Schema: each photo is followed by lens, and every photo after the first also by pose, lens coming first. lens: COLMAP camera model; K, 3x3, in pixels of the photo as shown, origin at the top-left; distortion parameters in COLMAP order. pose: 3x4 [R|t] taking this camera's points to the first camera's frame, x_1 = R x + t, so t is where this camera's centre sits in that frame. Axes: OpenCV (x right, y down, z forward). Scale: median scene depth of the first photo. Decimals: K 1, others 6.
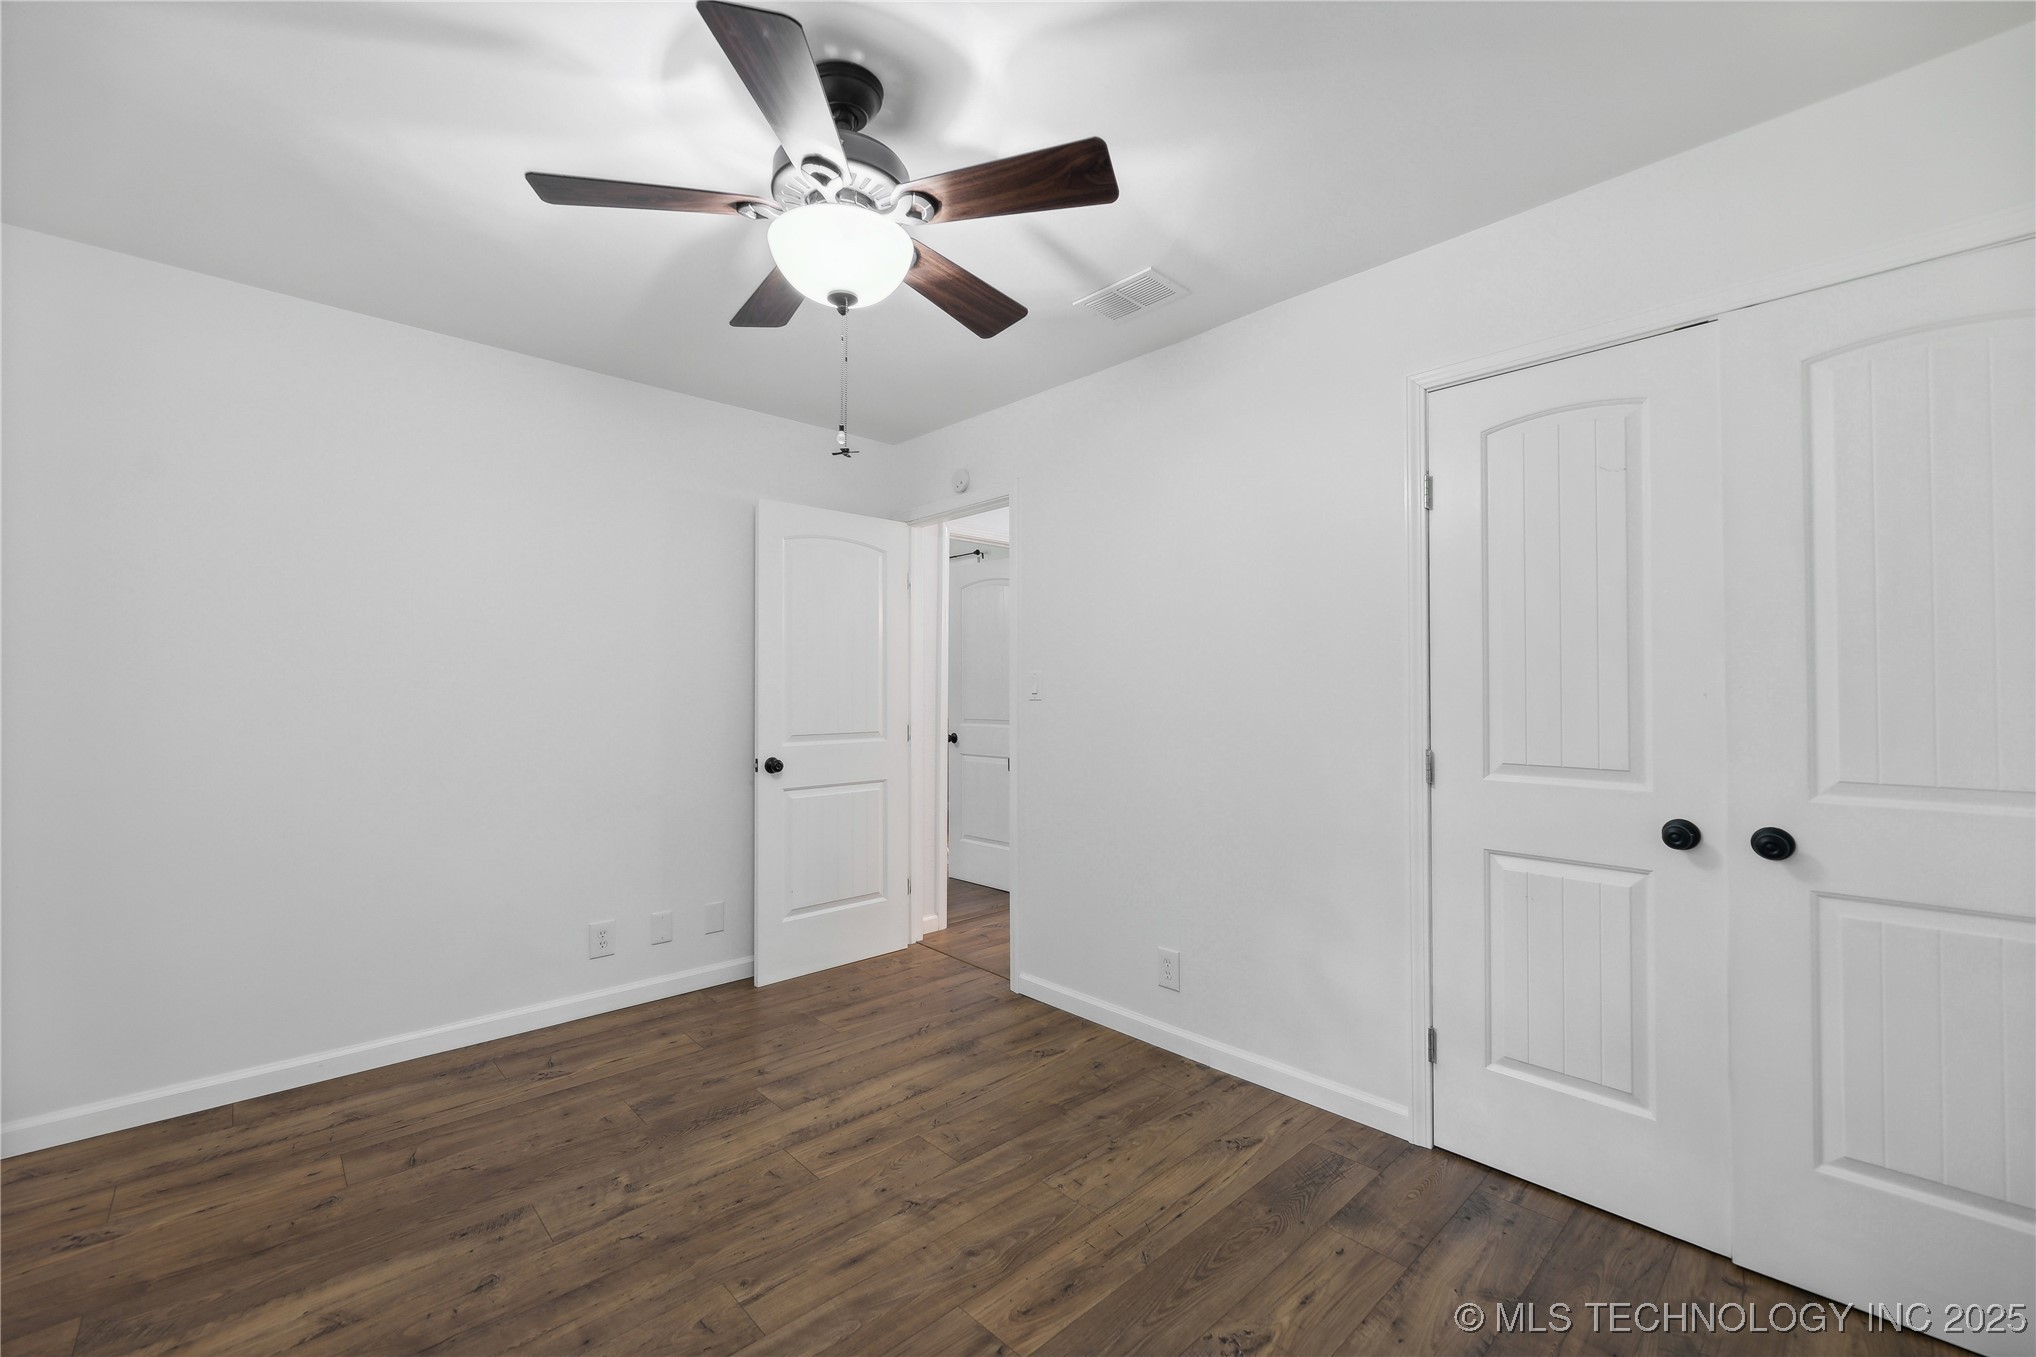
lens RADIAL K [[836.9, 0, 1023.3], [0, 836.9, 676.2], [0, 0, 1]] dist [-0.003603, -0.000199]
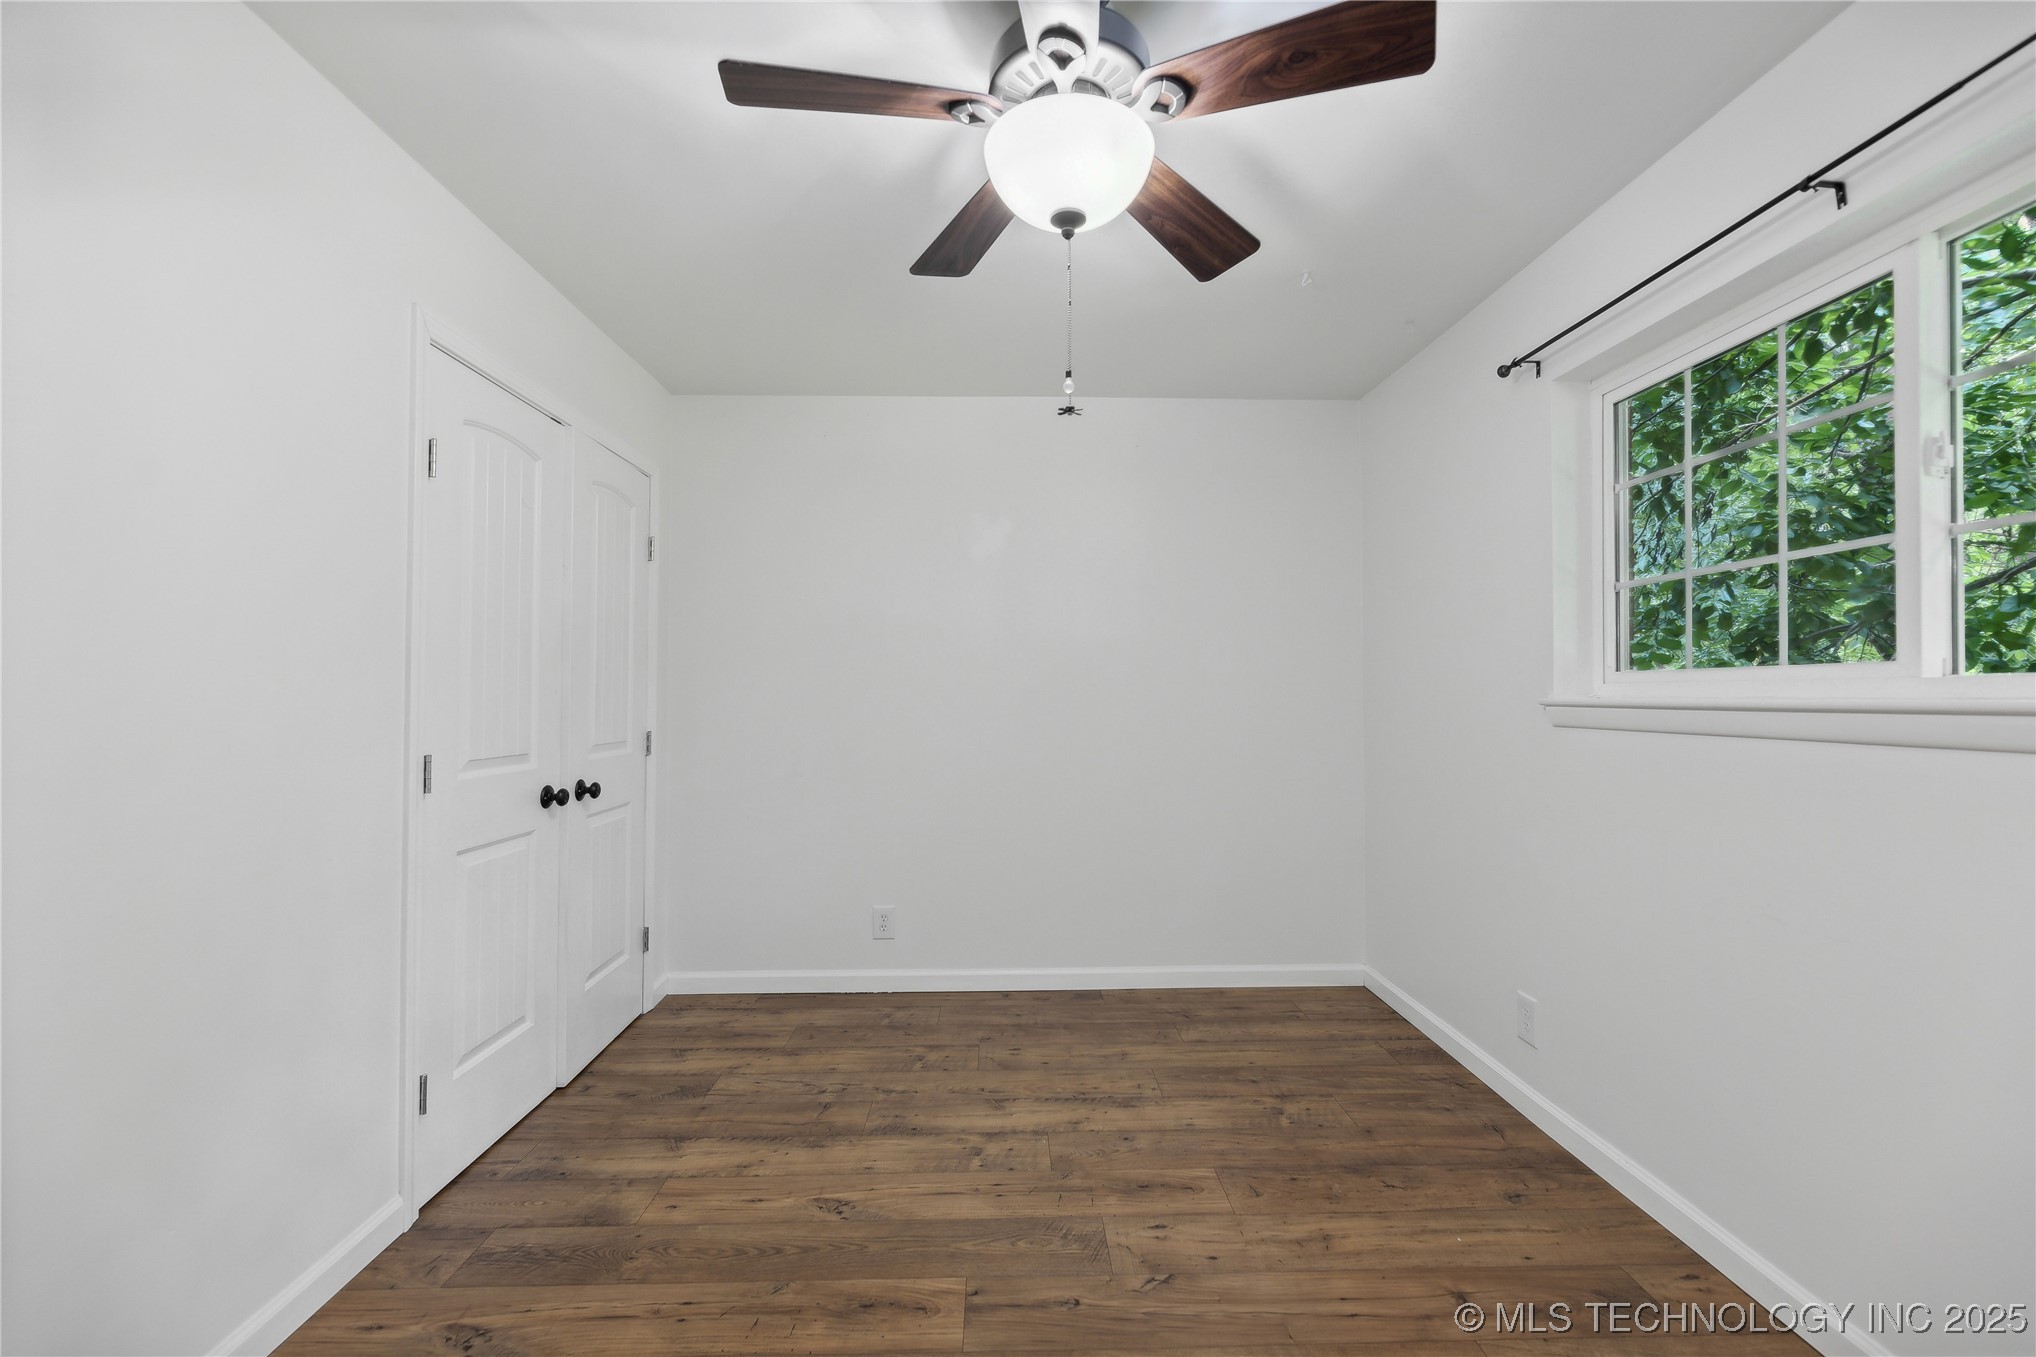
lens RADIAL K [[836.9, 0, 1026.7], [0, 836.9, 690.6], [0, 0, 1]] dist [-0.003603, -0.000199]
pose [[-0.746355, 0.000267, 0.665548, -0.656381], [-0.012078, 0.999830, -0.013946, 0.029265], [-0.665438, -0.018448, -0.746225, 1.455235]]
